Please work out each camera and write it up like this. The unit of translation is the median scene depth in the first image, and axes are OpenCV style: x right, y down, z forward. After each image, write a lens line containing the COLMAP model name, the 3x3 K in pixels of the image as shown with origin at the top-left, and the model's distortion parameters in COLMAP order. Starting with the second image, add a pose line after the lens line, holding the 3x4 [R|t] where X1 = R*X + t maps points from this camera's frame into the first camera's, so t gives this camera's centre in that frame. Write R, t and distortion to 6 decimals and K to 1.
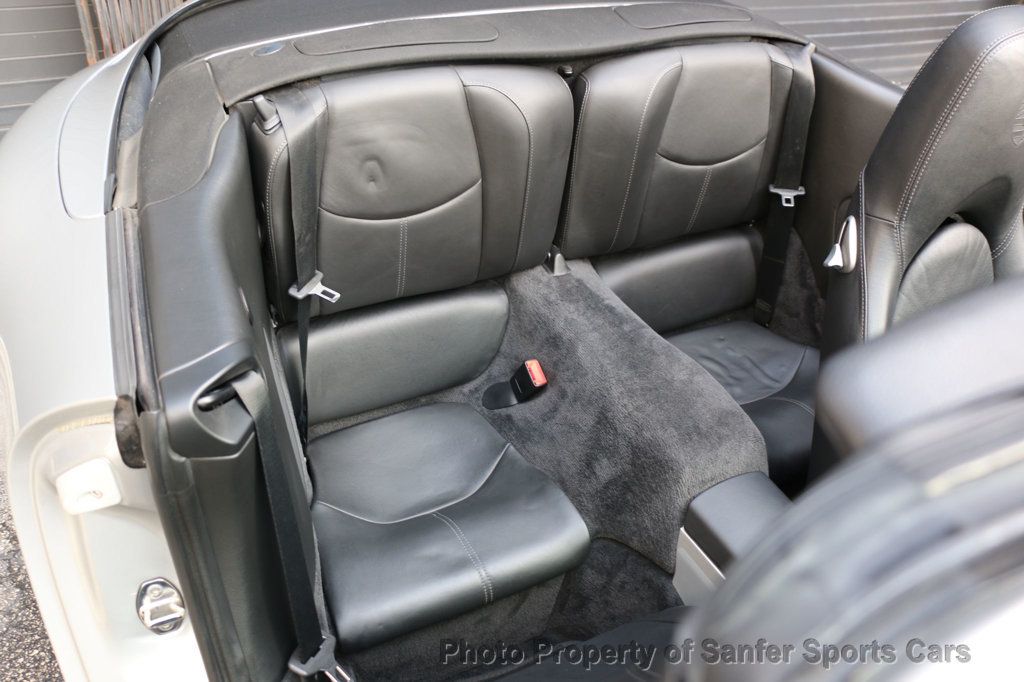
lens RADIAL K [[822.6, 0, 512.0], [0, 822.6, 341.0], [0, 0, 1]] dist [-0.181857, 0.142700]
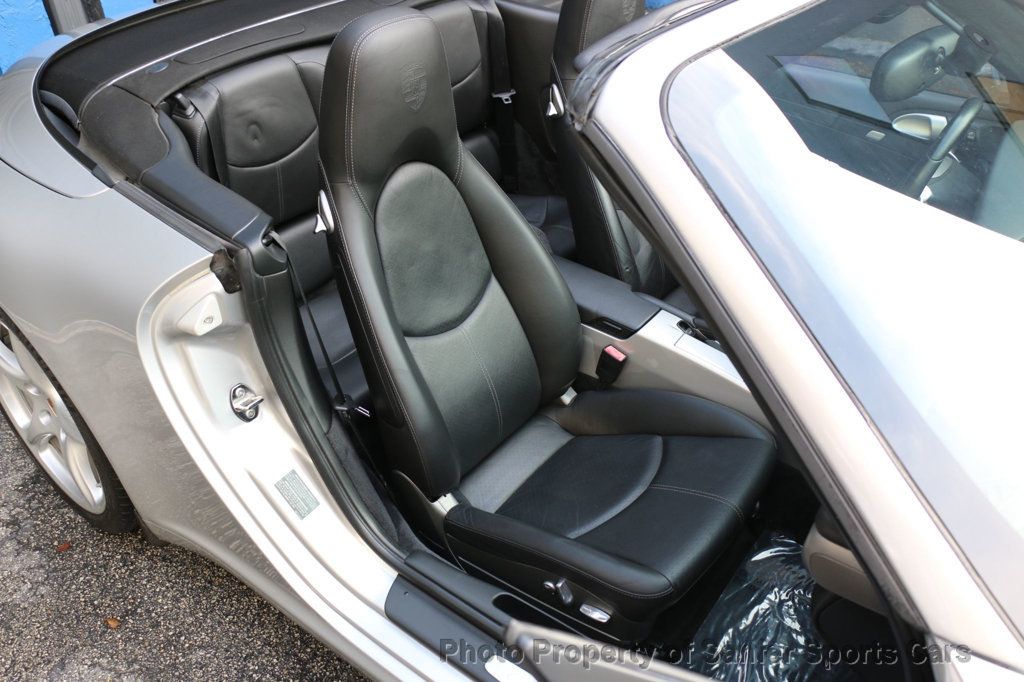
lens RADIAL K [[822.6, 0, 512.0], [0, 822.6, 341.0], [0, 0, 1]] dist [-0.181857, 0.142700]
pose [[0.902356, -0.307837, 0.301647, -0.300893], [0.304934, 0.950610, 0.057928, 0.210830], [-0.304581, 0.039711, 0.951658, -0.516350]]
